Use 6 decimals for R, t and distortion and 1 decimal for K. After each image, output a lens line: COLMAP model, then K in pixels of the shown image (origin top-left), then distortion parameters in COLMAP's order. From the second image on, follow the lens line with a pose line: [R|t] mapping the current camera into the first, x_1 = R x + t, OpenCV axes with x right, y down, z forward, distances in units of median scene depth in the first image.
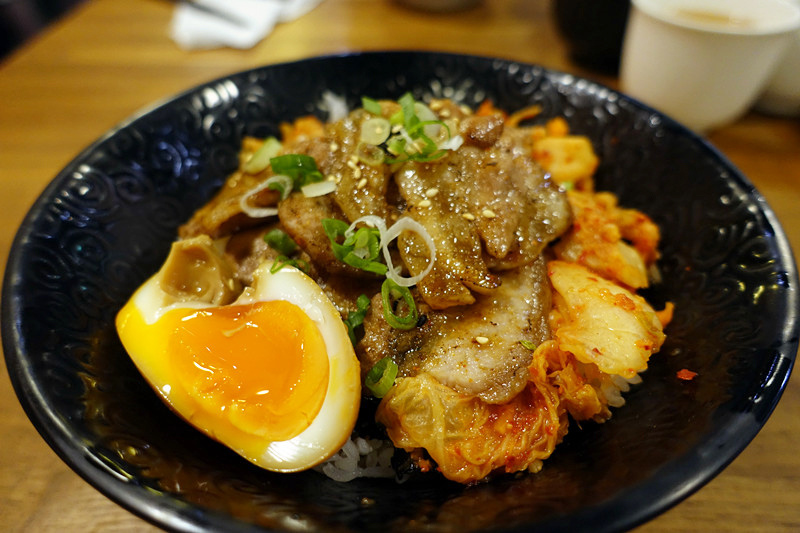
lens RADIAL K [[541.2, 0, 400.0], [0, 541.2, 266.5], [0, 0, 1]] dist [0.011857, 0.001890]
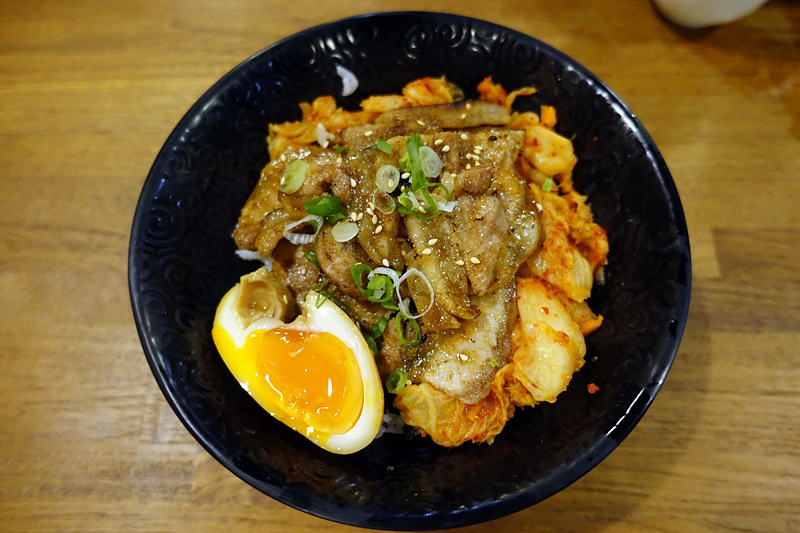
lens RADIAL K [[541.2, 0, 400.0], [0, 541.2, 266.5], [0, 0, 1]] dist [0.011857, 0.001890]
pose [[0.999966, -0.002465, -0.007838, -0.010531], [0.005754, 0.891095, 0.453780, -0.726104], [0.005866, -0.453810, 0.891079, -0.204048]]
